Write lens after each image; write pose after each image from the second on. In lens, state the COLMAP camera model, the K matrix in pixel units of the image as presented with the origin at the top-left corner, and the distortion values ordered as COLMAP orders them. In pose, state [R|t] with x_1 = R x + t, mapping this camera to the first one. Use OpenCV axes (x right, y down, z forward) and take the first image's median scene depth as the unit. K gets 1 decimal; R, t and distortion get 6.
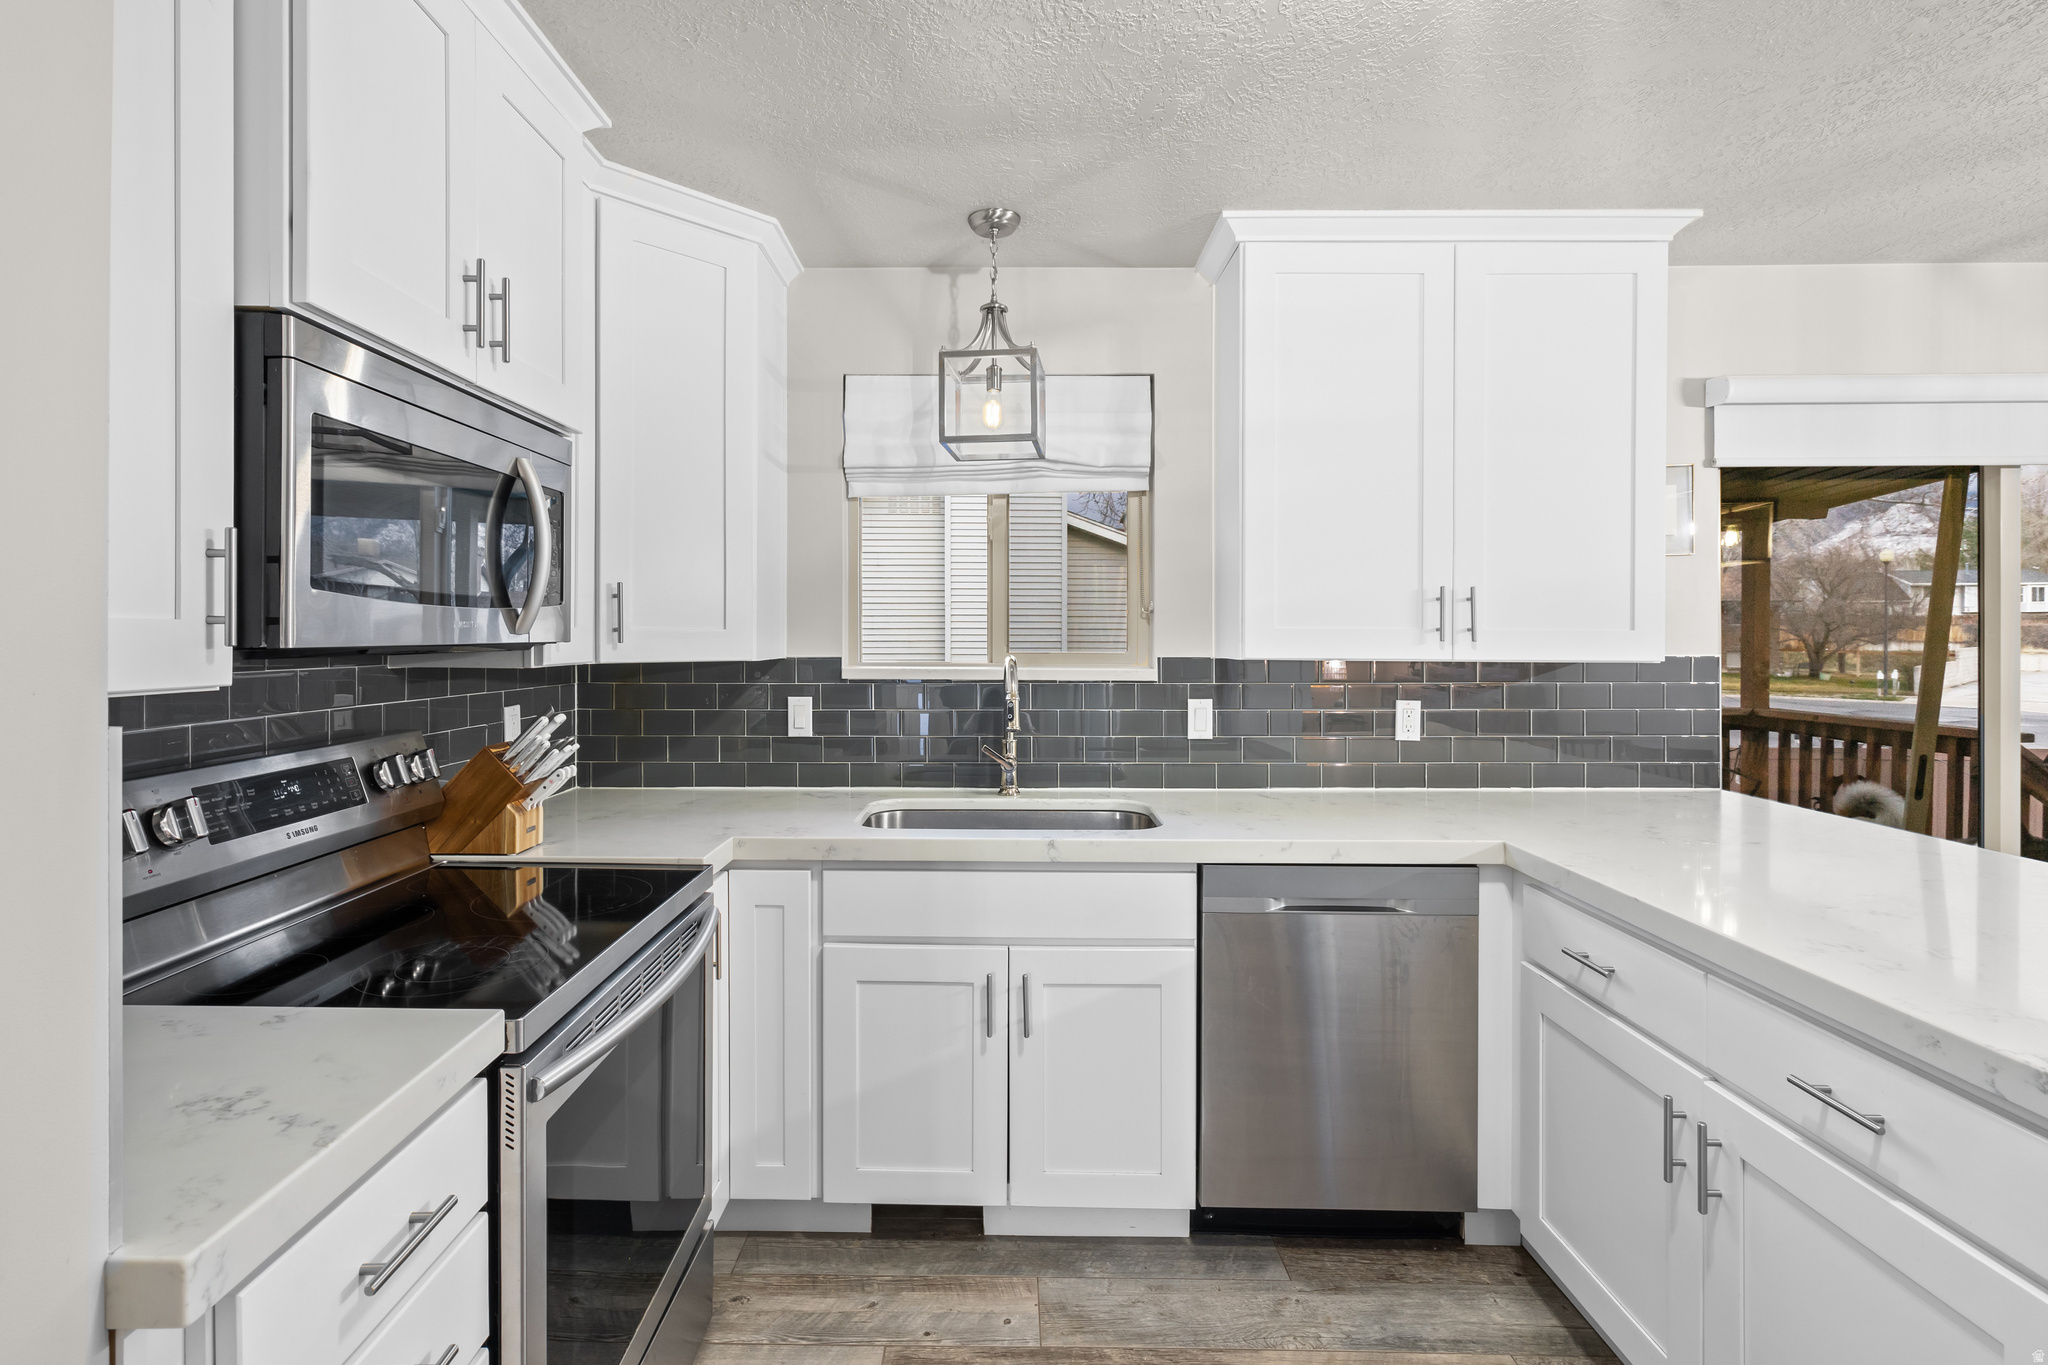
lens RADIAL K [[960.7, 0, 991.3], [0, 960.7, 633.9], [0, 0, 1]] dist [-0.007181, 0.008724]
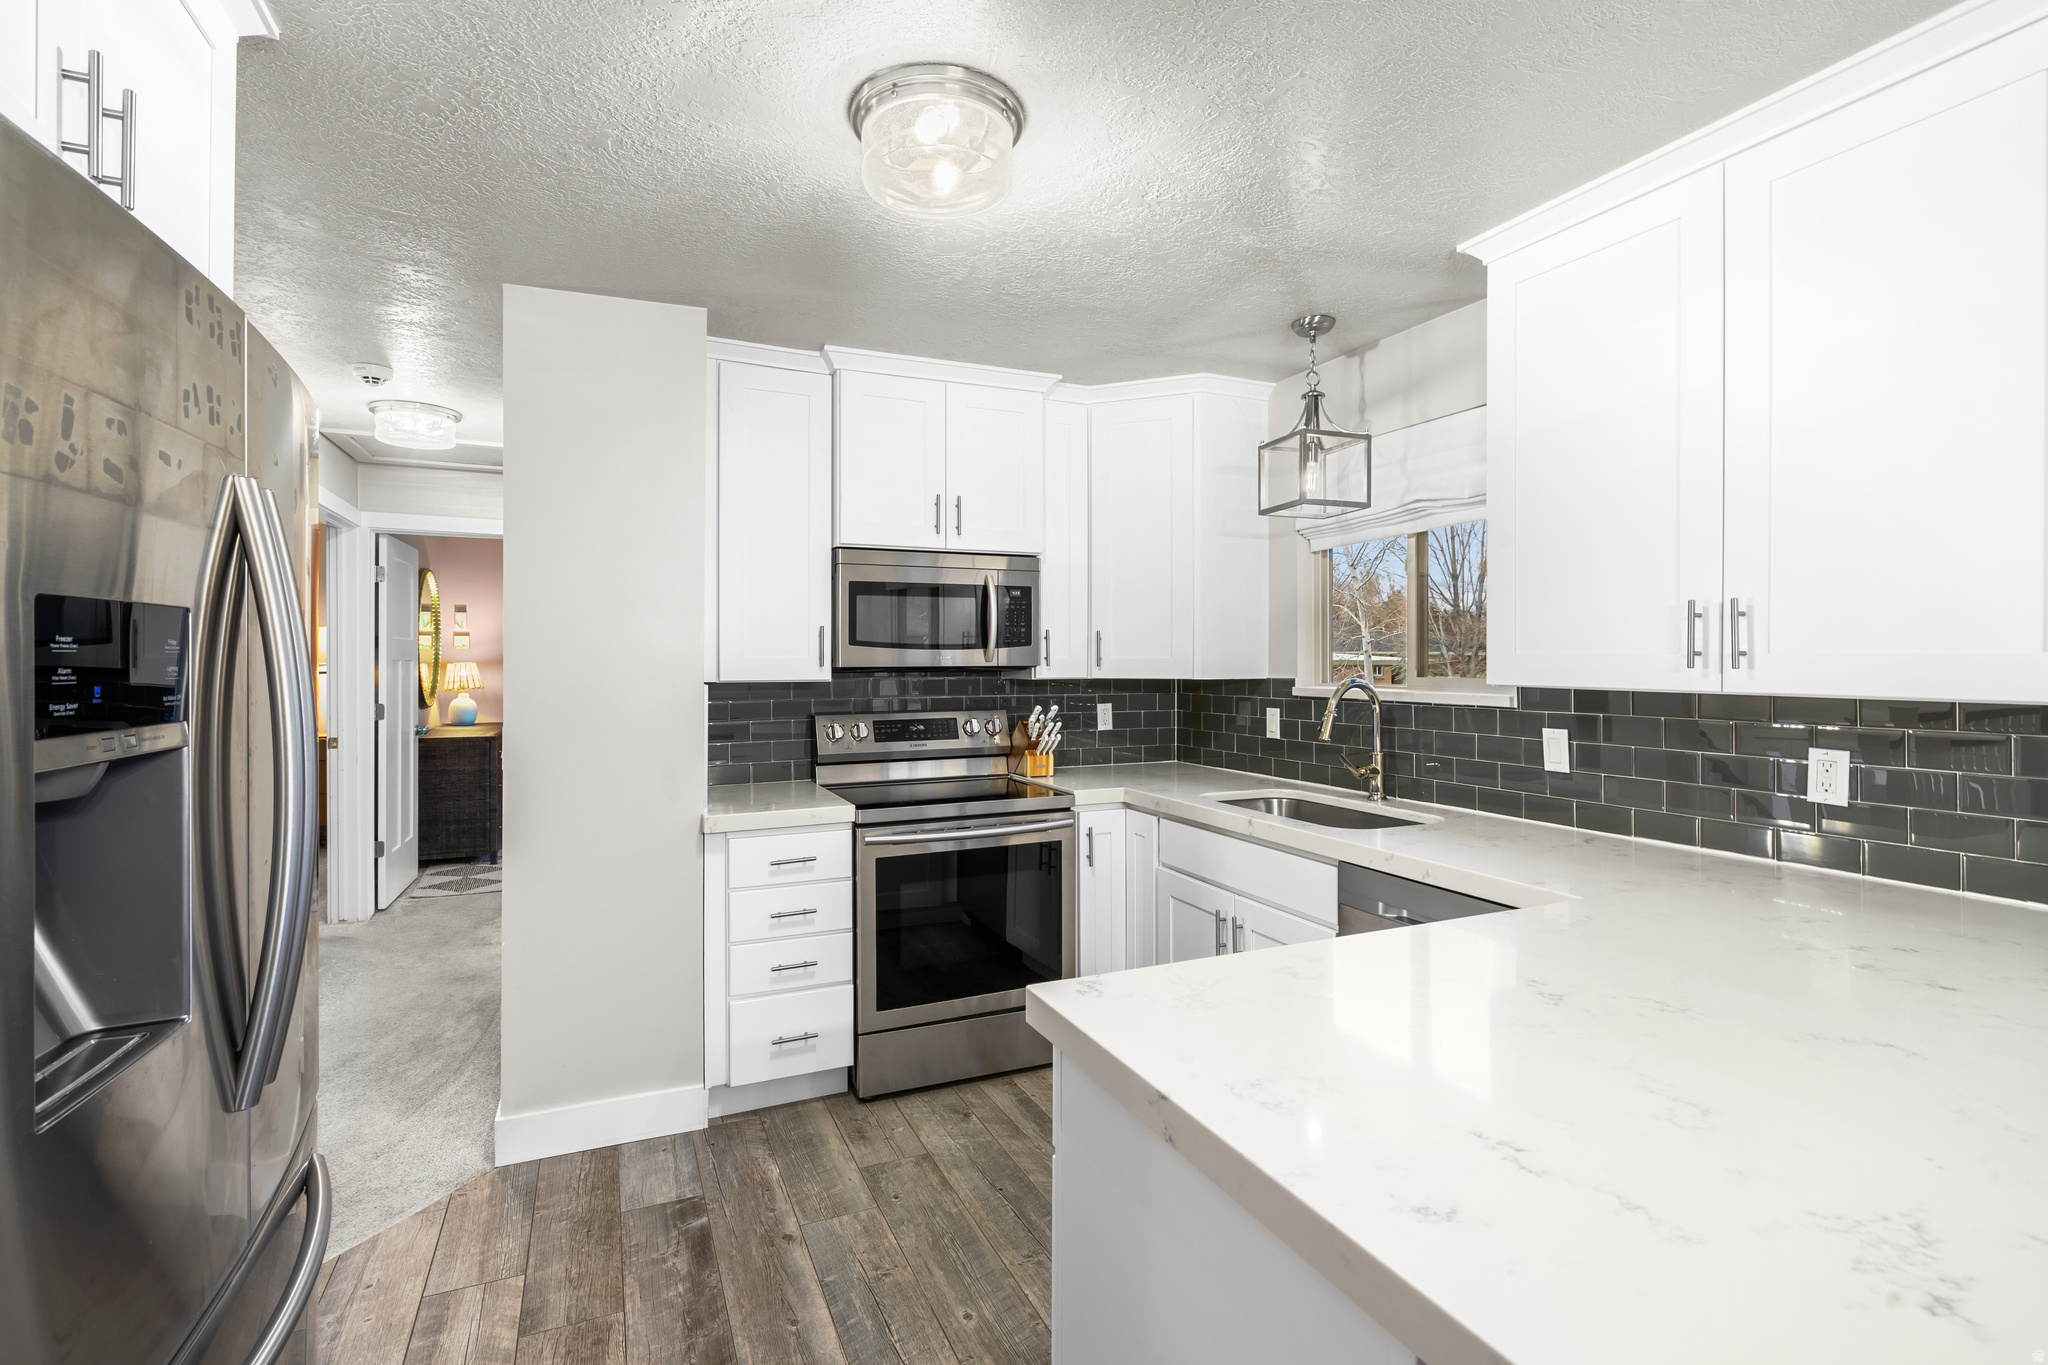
lens RADIAL K [[932.2, 0, 1022.7], [0, 932.2, 657.2], [0, 0, 1]] dist [0.002307, 0.000558]
pose [[0.433898, -0.004896, -0.900949, 0.917004], [0.002933, 0.999988, -0.004022, -0.000551], [0.900957, -0.000897, 0.433906, 0.149535]]
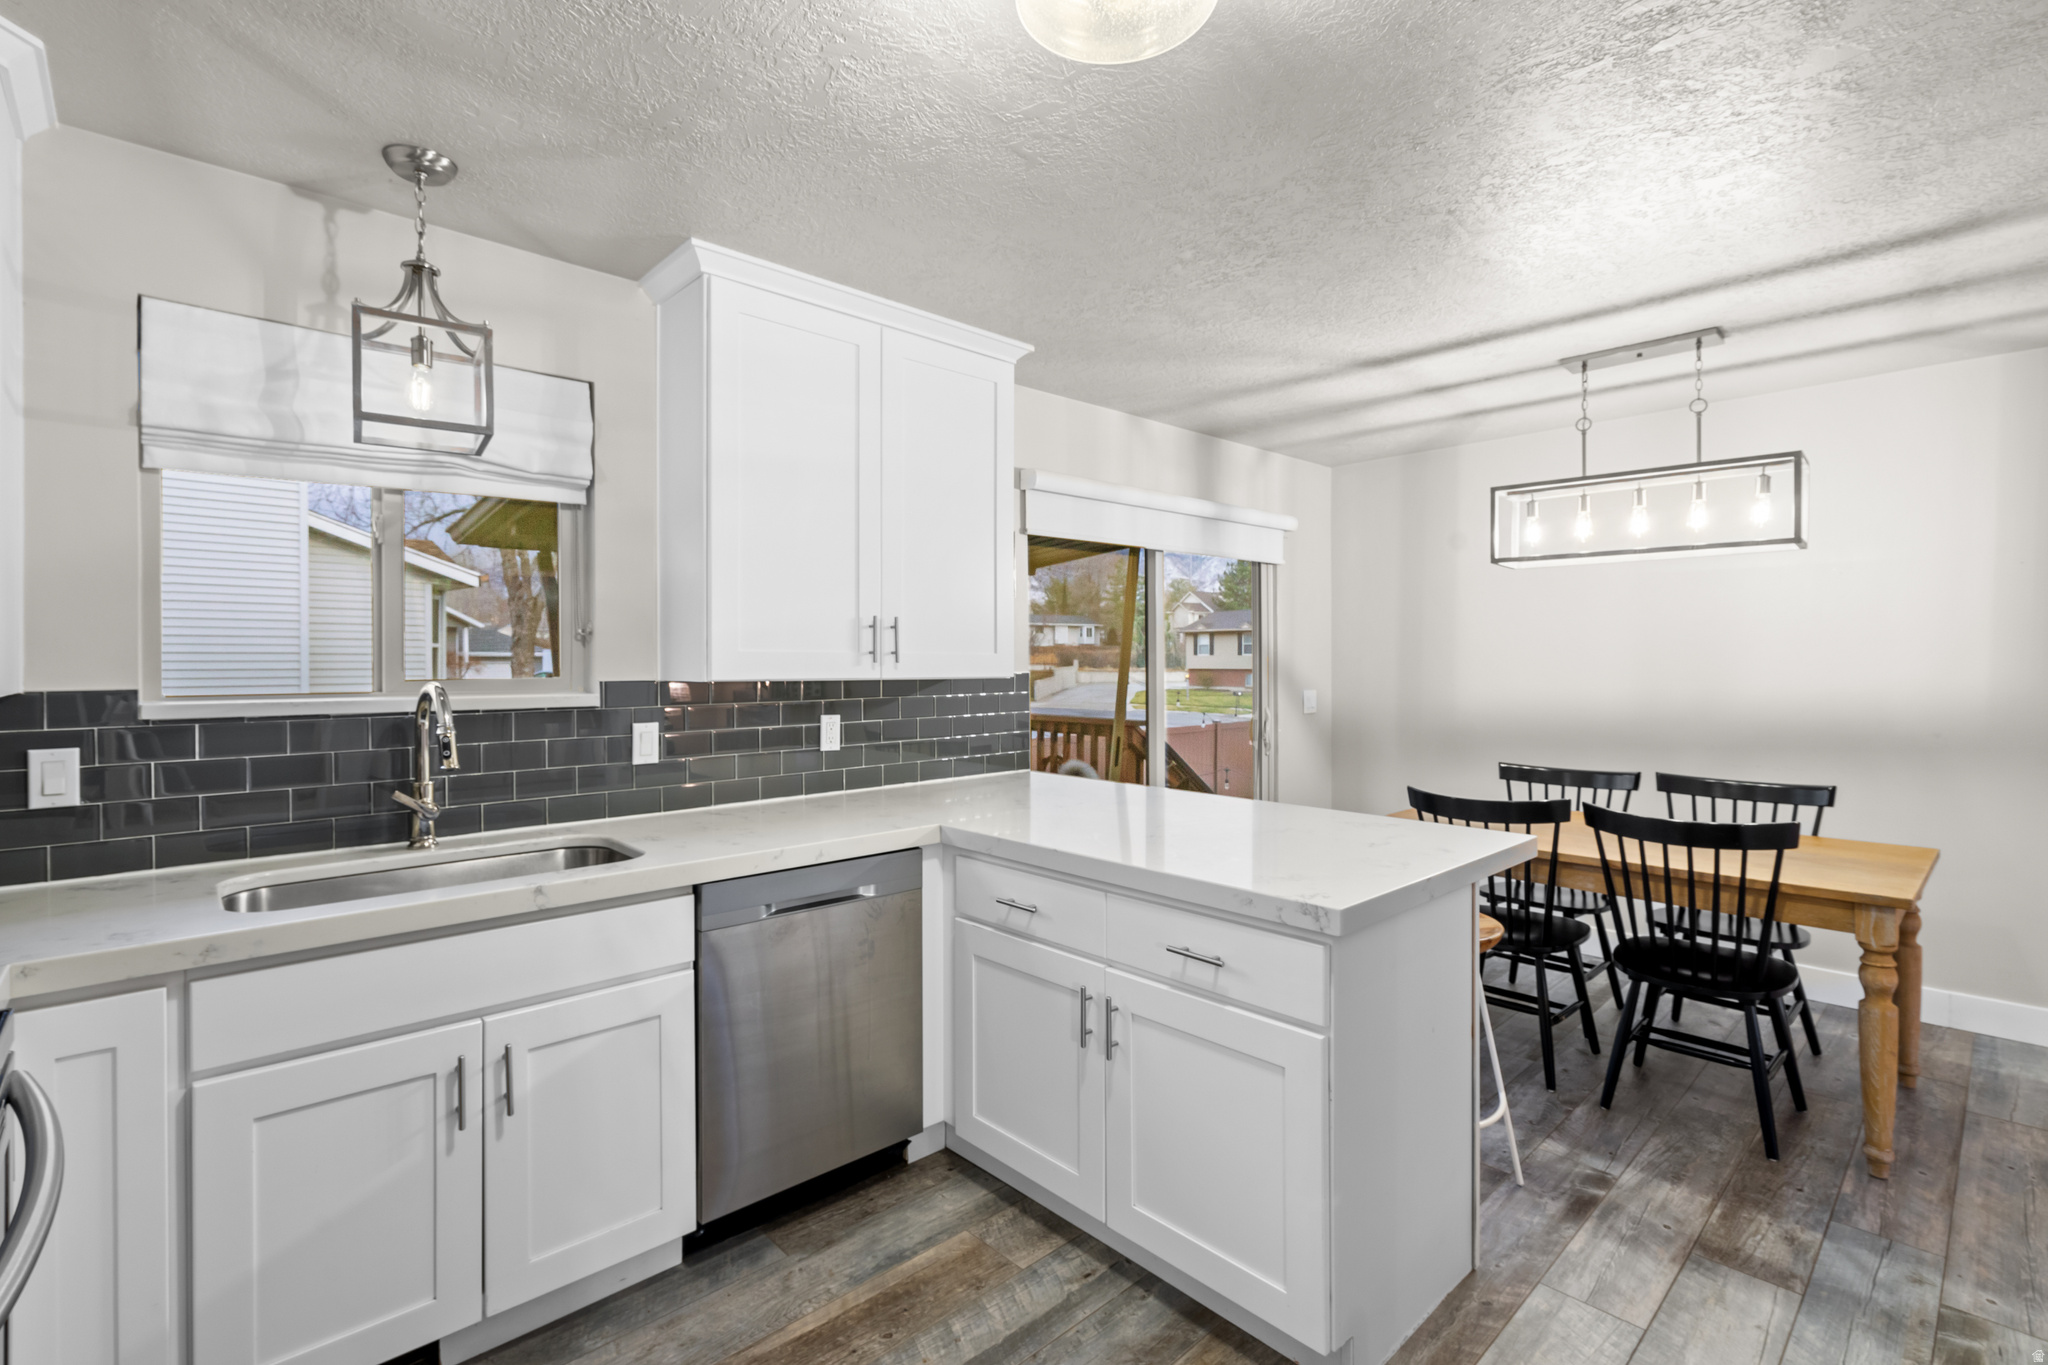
lens RADIAL K [[932.2, 0, 1022.7], [0, 932.2, 657.2], [0, 0, 1]] dist [0.002307, 0.000558]
pose [[0.722417, -0.001050, 0.691457, -0.182873], [0.001623, 0.999999, -0.000176, 0.001477], [-0.691456, 0.001249, 0.722417, 0.048829]]
